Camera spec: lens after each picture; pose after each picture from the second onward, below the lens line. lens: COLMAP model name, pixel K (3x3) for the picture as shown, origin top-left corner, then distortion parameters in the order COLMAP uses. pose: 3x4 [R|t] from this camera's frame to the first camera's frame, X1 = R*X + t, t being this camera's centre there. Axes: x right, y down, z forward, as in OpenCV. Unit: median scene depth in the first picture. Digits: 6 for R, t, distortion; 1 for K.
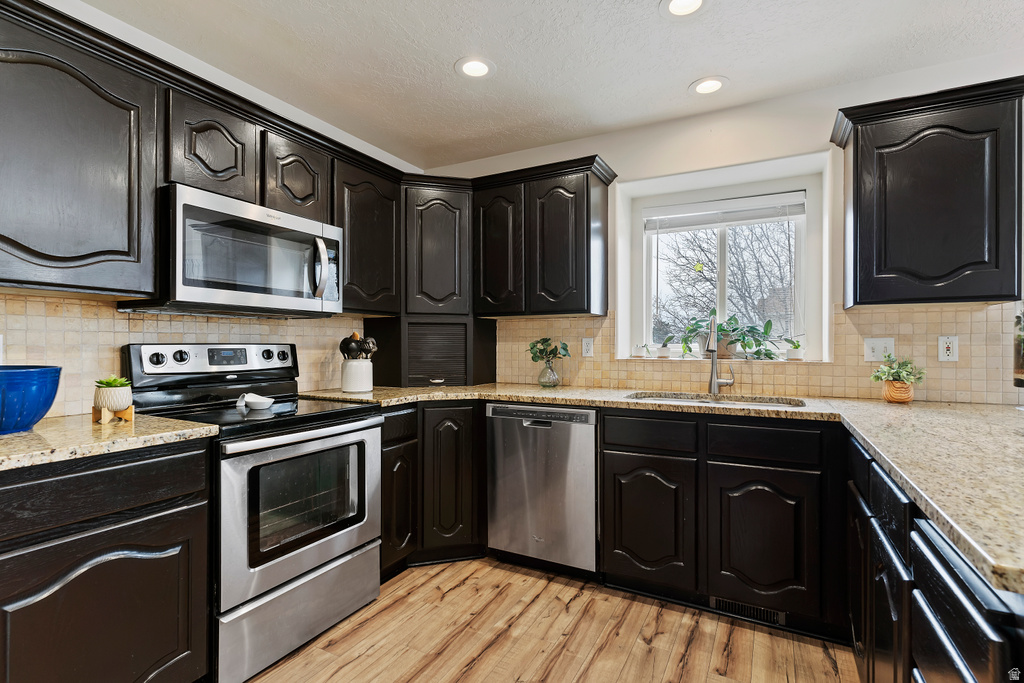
lens RADIAL K [[498.0, 0, 506.8], [0, 498.0, 348.7], [0, 0, 1]] dist [0.000233, -0.001784]
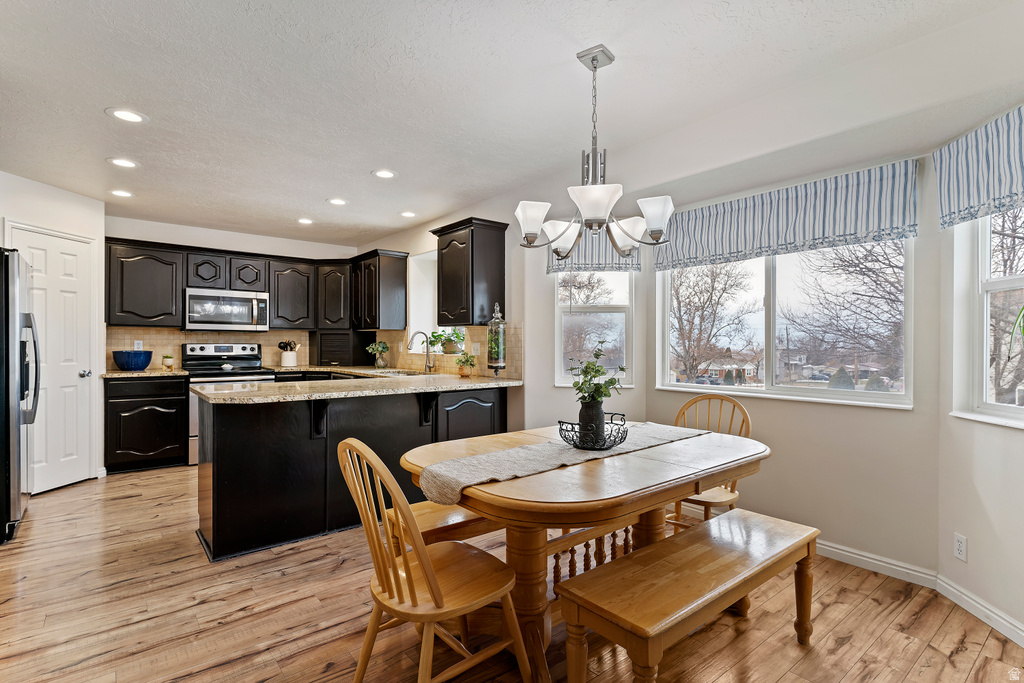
lens RADIAL K [[498.0, 0, 514.7], [0, 498.0, 343.2], [0, 0, 1]] dist [0.000233, -0.001784]
pose [[0.923503, 0.006599, -0.383534, 1.616494], [-0.009574, 0.999937, -0.005848, -0.011984], [0.383471, 0.009073, 0.923508, -0.679008]]
